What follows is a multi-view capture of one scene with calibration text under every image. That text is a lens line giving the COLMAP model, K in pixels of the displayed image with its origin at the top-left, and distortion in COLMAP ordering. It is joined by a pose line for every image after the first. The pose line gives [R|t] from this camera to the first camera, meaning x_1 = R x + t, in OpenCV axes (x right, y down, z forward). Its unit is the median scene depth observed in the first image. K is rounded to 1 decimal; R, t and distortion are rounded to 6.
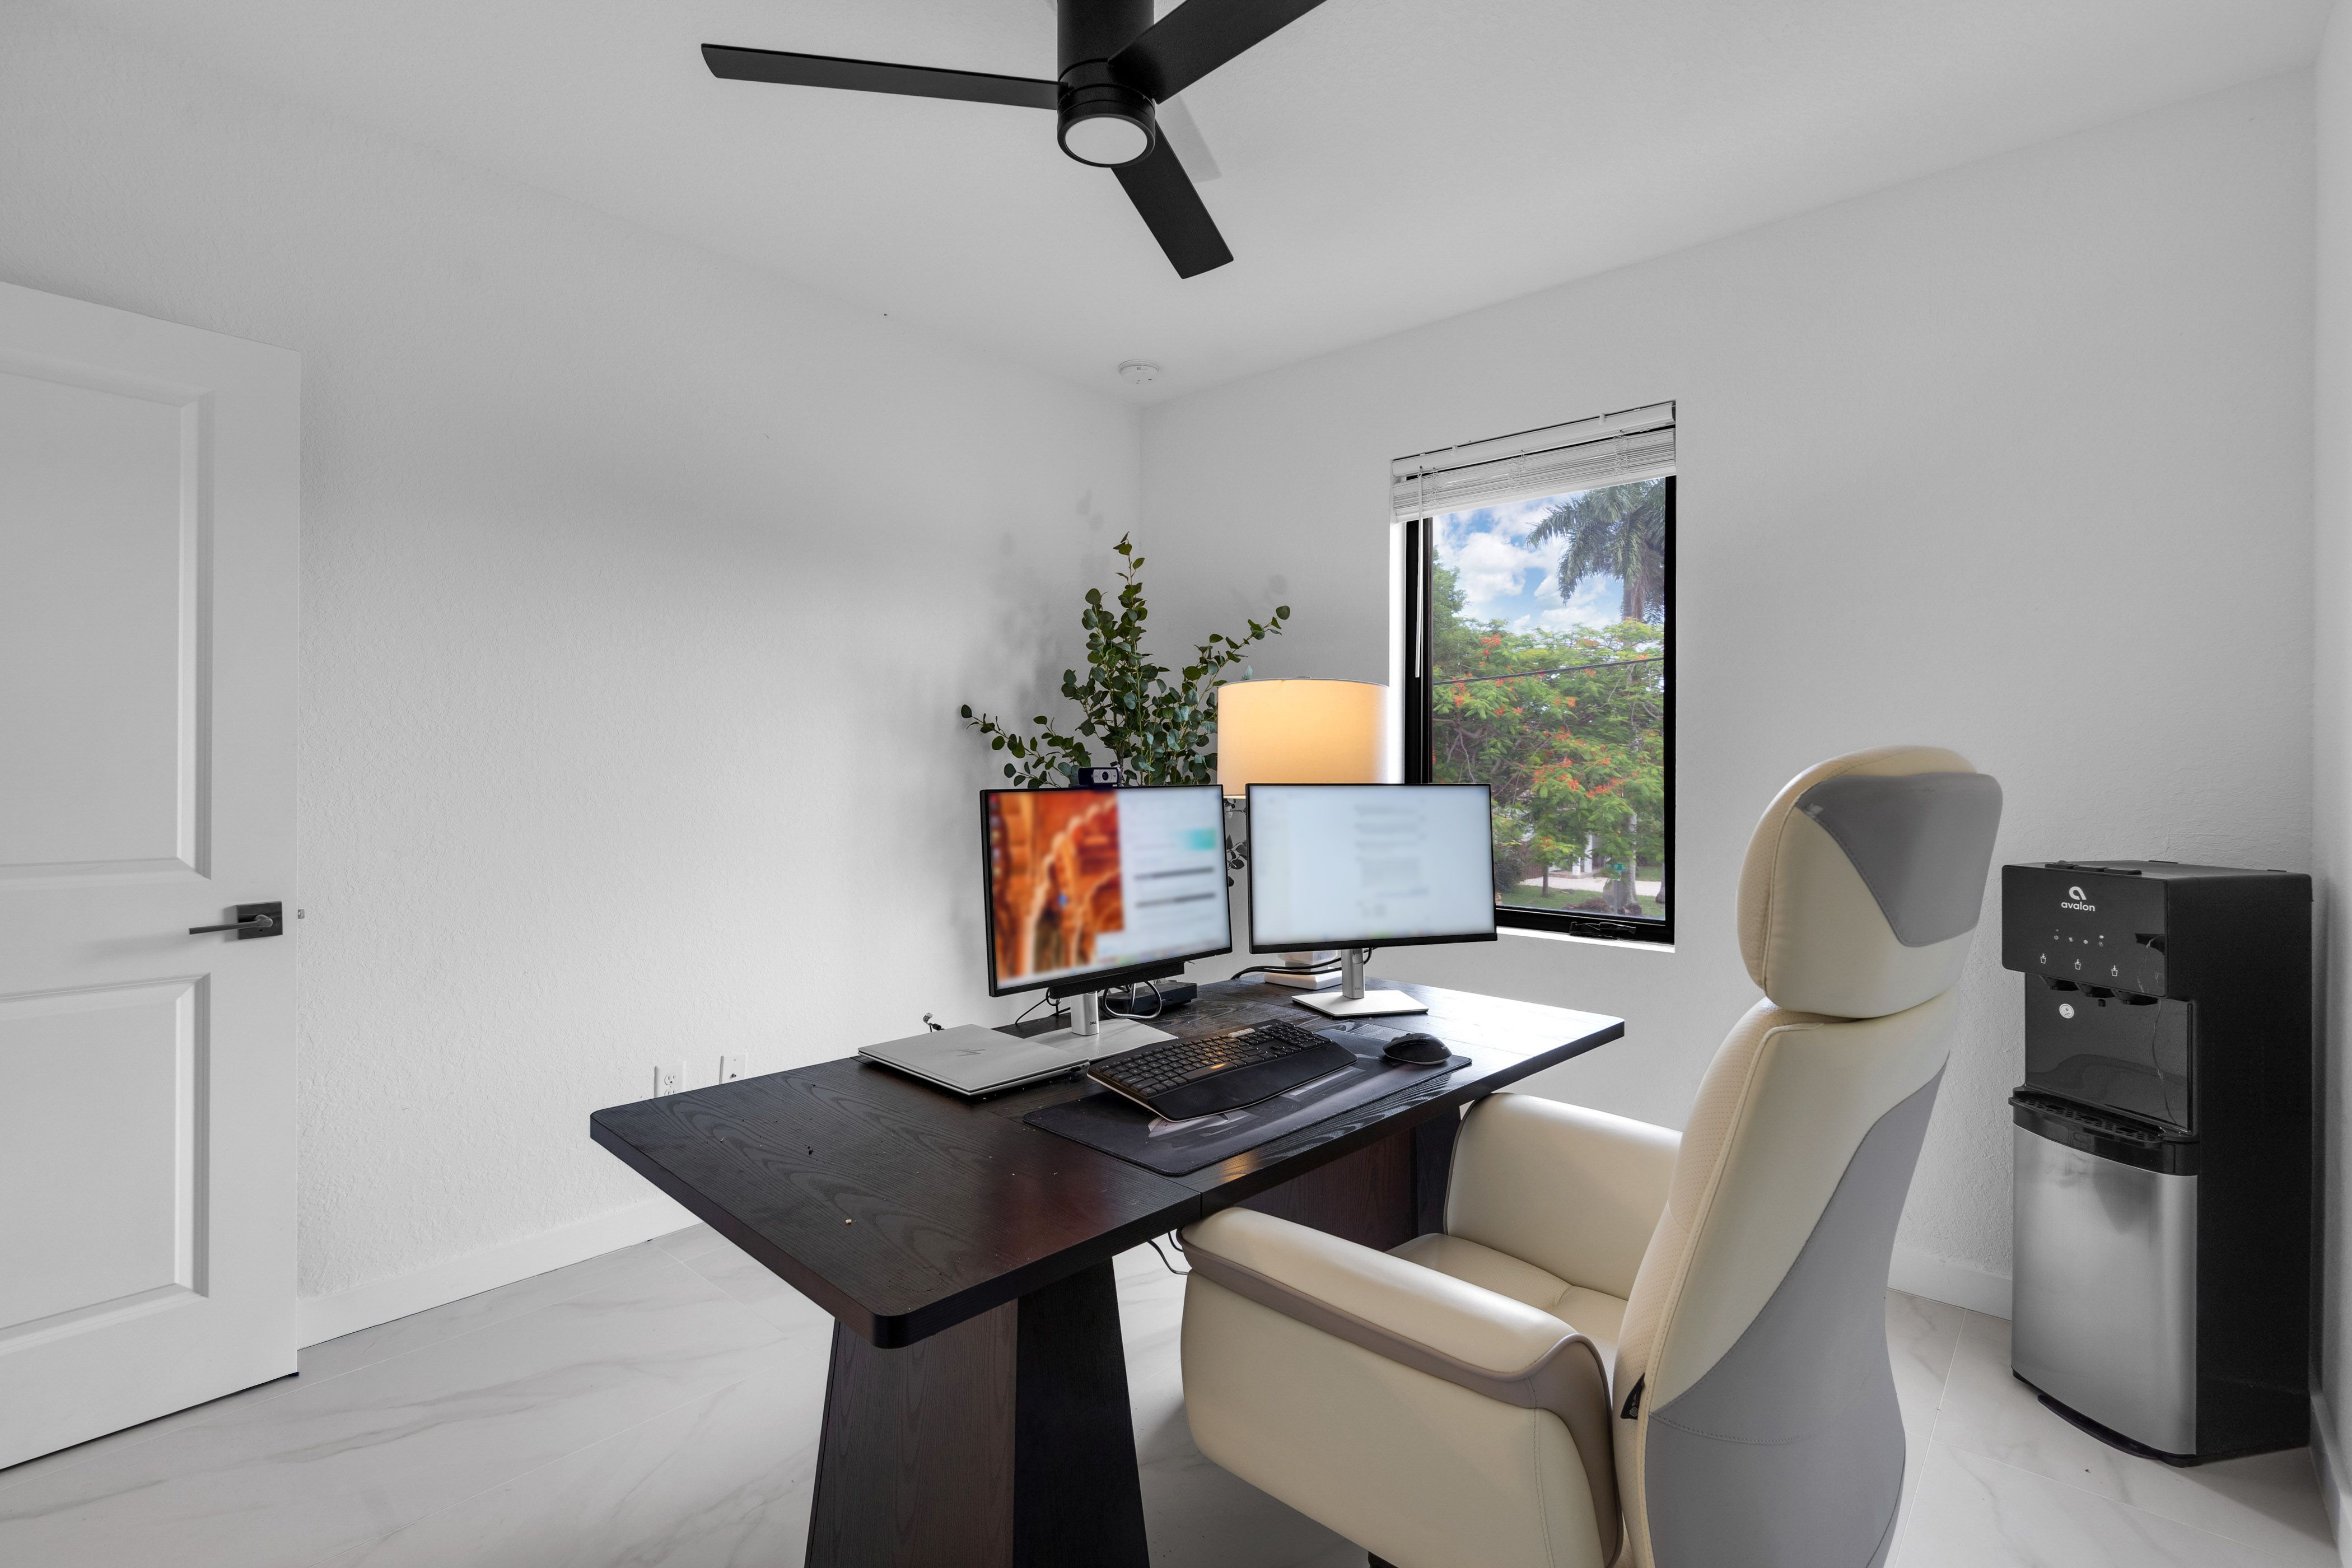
lens RADIAL K [[1080.5, 0, 1173.3], [0, 1080.5, 775.2], [0, 0, 1]] dist [-0.004316, 0.000376]
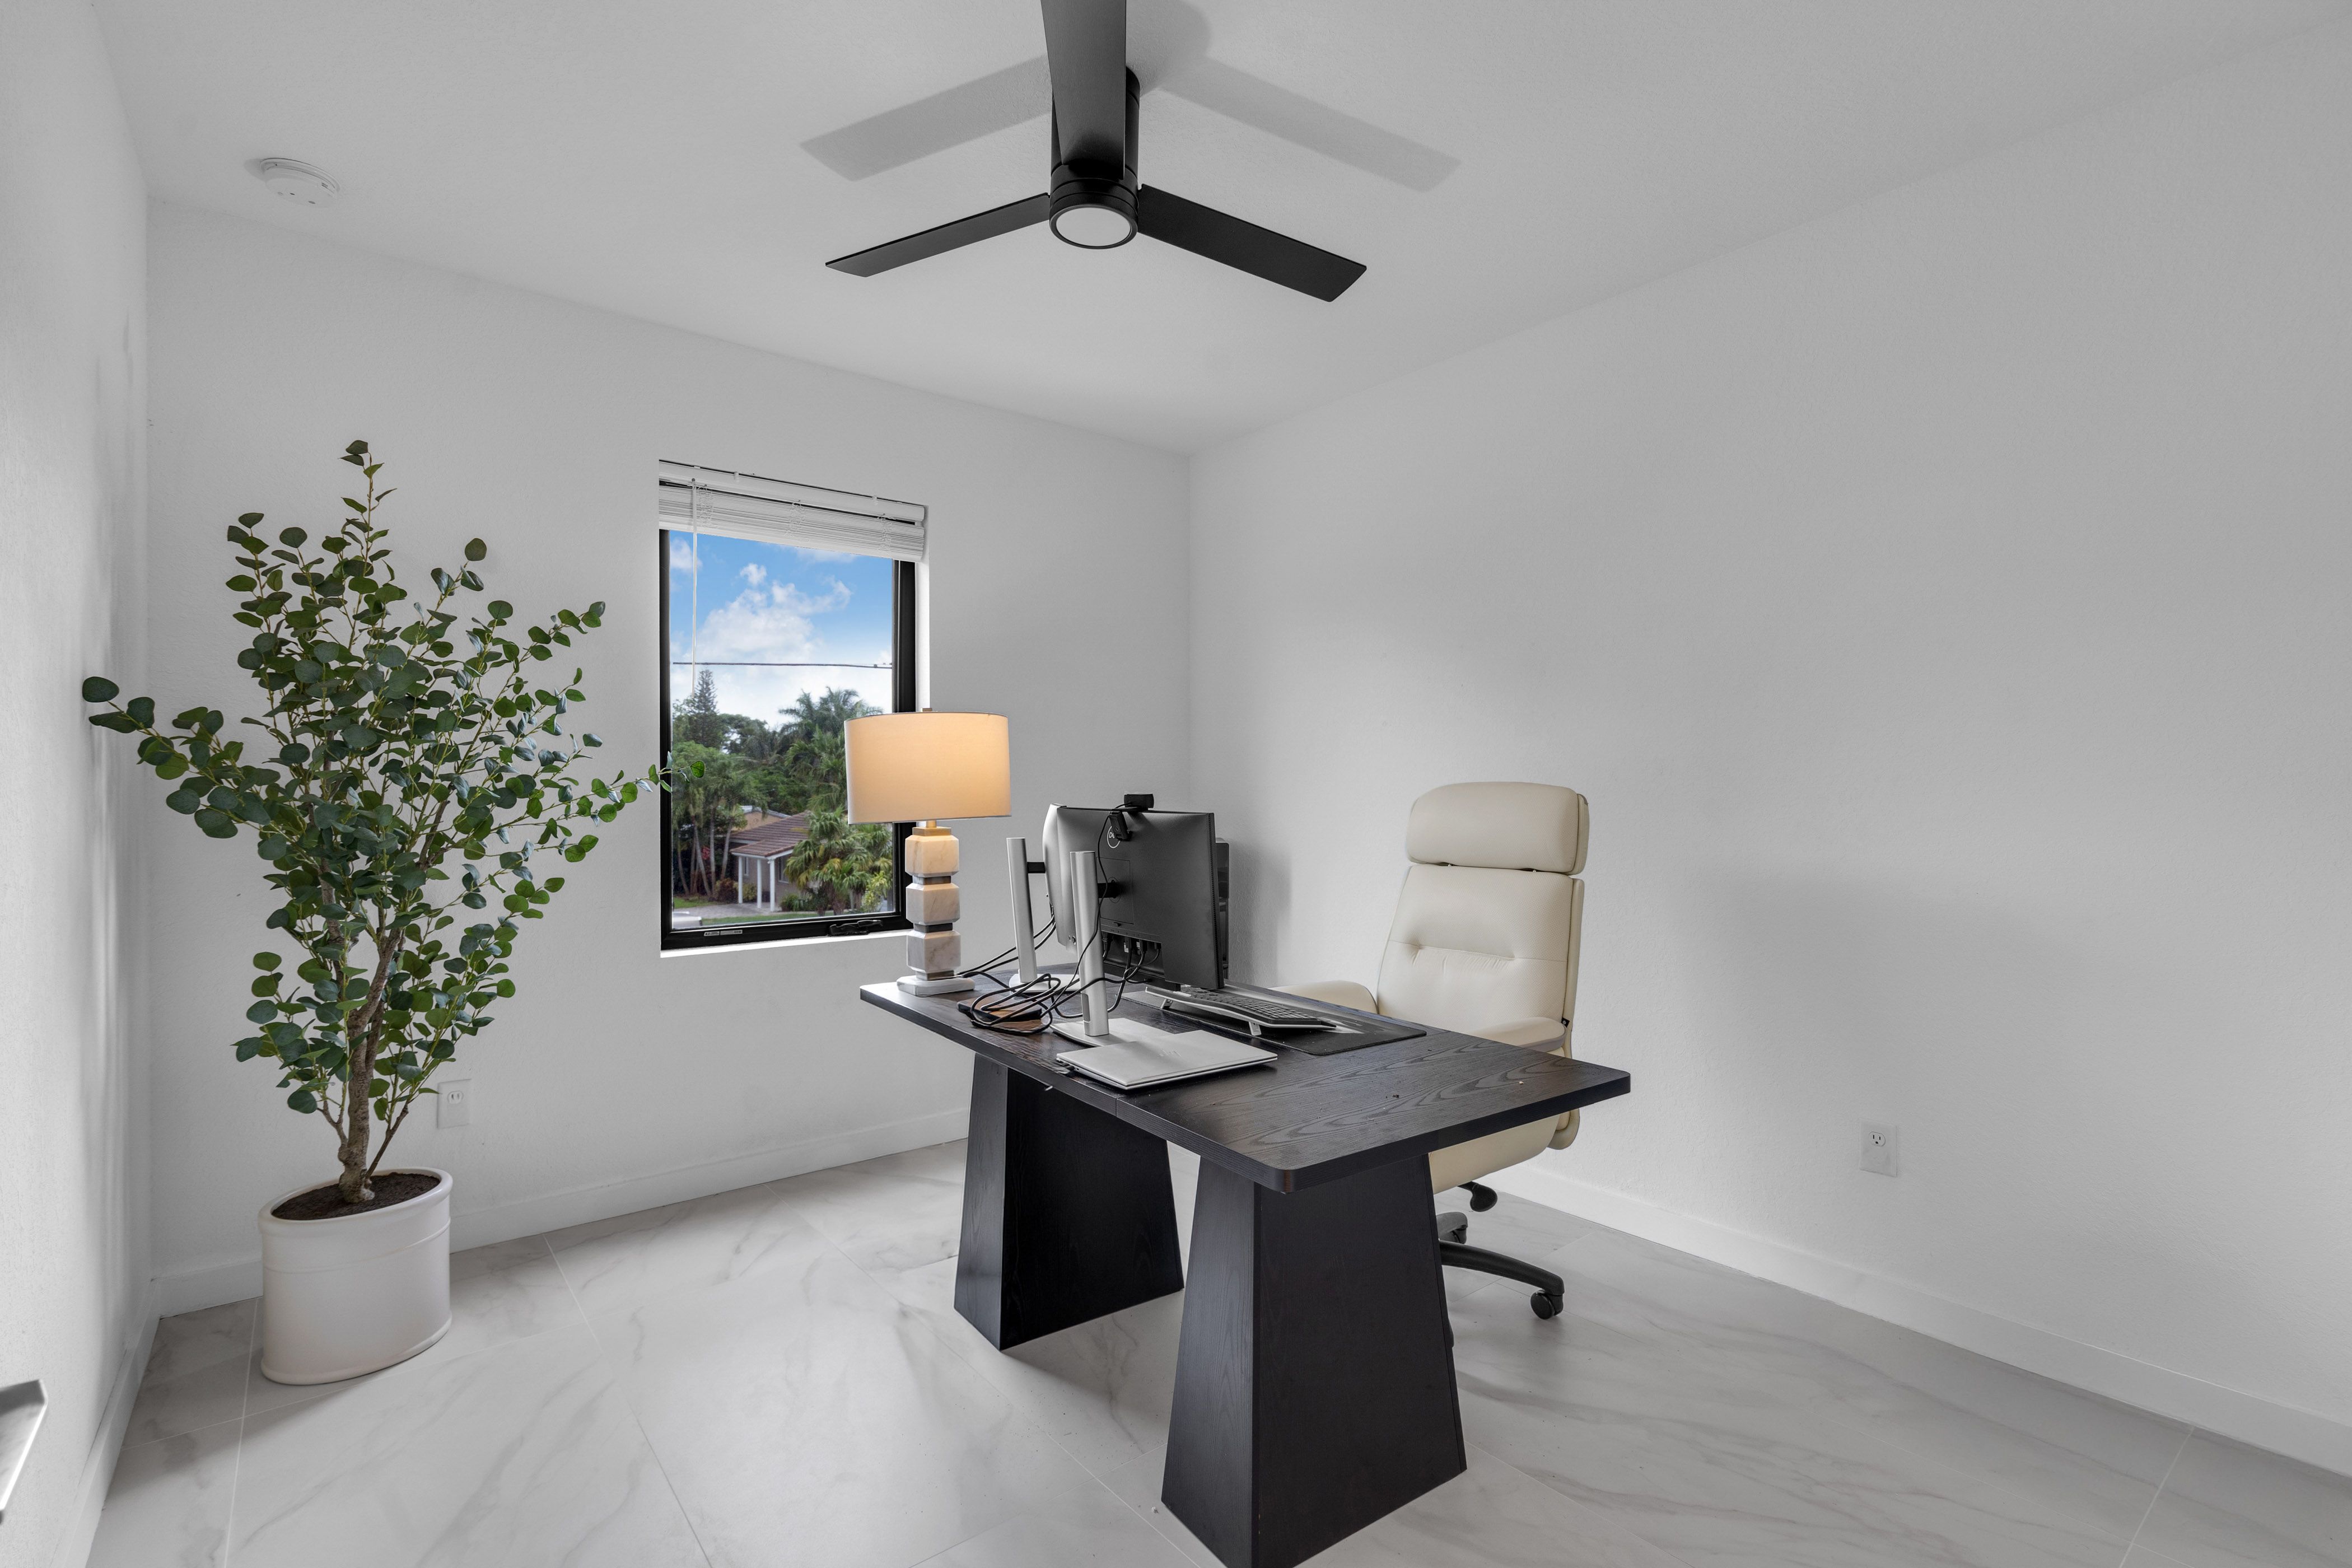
lens RADIAL K [[1080.5, 0, 1173.3], [0, 1080.5, 775.2], [0, 0, 1]] dist [-0.004316, 0.000376]
pose [[0.165404, 0.006313, 0.986206, -0.890511], [0.010943, 0.999906, -0.008236, -0.010274], [-0.986165, 0.012154, 0.165319, 0.570566]]
